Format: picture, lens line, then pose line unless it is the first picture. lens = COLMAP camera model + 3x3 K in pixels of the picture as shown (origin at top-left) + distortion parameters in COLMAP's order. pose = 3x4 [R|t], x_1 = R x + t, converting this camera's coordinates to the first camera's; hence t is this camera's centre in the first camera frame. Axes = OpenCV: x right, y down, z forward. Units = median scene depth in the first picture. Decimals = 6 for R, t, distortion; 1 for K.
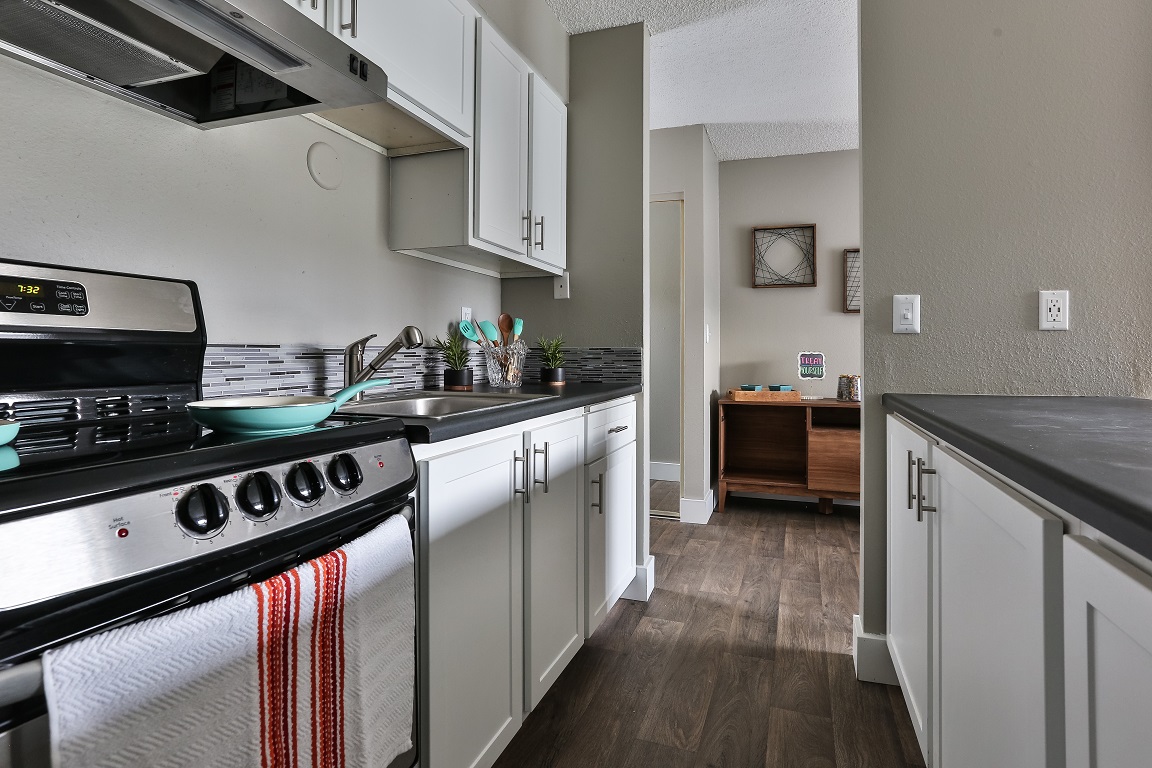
lens RADIAL K [[567.2, 0, 613.6], [0, 567.2, 345.6], [0, 0, 1]] dist [-0.026970, 0.000551]
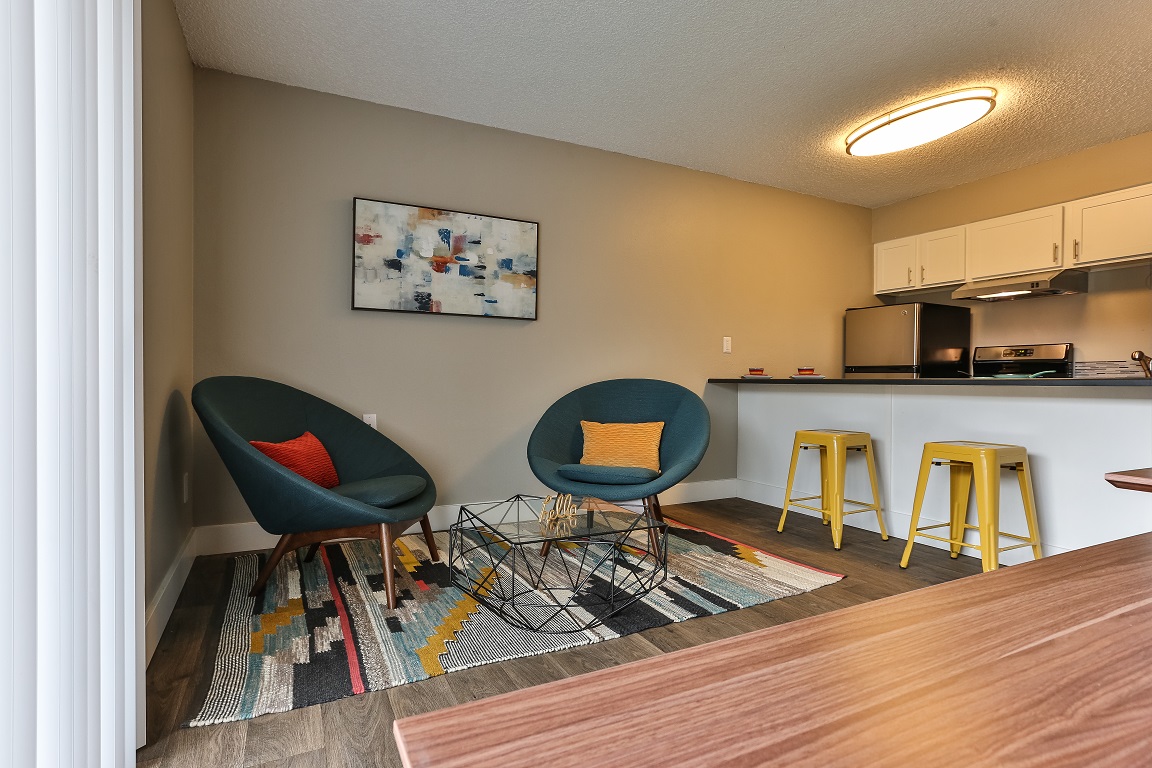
lens RADIAL K [[563.7, 0, 576.0], [0, 563.7, 384.0], [0, 0, 1]] dist [-0.015076, 0.012506]
pose [[-0.688577, -0.004023, -0.725152, 2.901684], [-0.001210, 0.999990, -0.004398, 0.115355], [0.725162, -0.002151, -0.688575, 0.908241]]
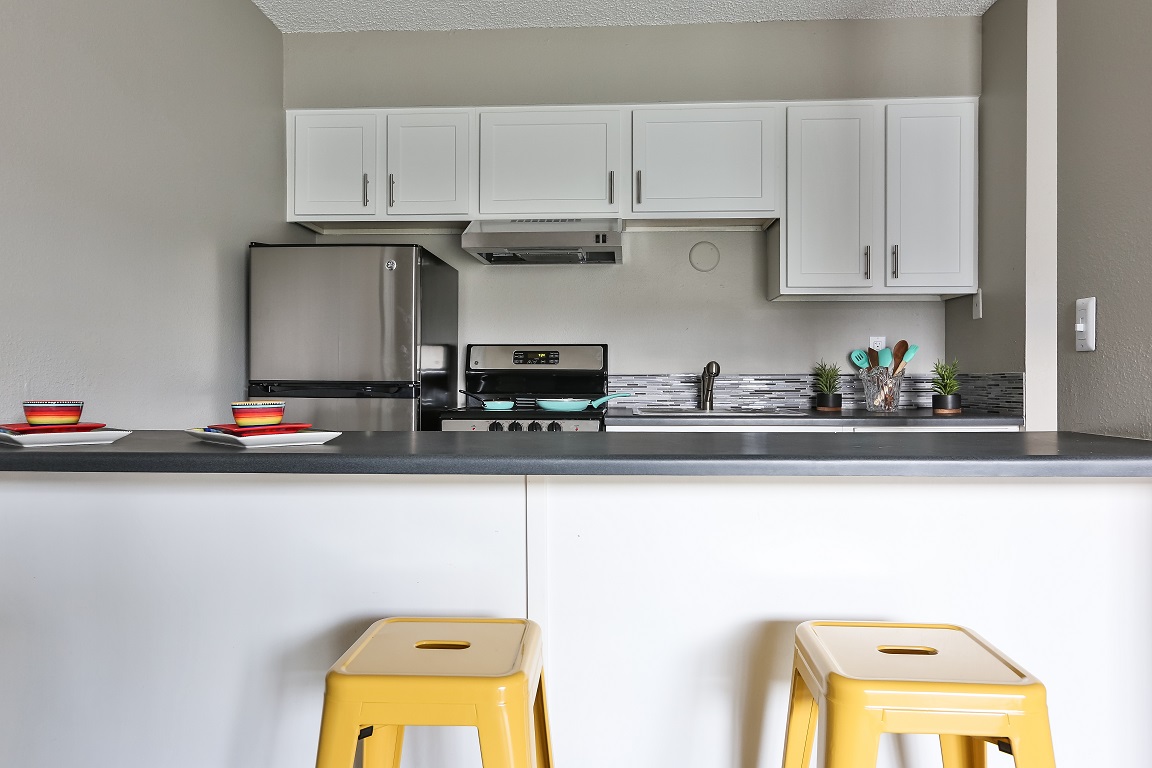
lens RADIAL K [[780.5, 0, 552.5], [0, 780.5, 384.2], [0, 0, 1]] dist [0.002588, 0.000529]
pose [[0.261409, 0.003540, -0.965222, 1.513596], [0.012974, 0.999890, 0.007181, 0.006076], [0.965141, -0.014400, 0.261334, 0.045311]]
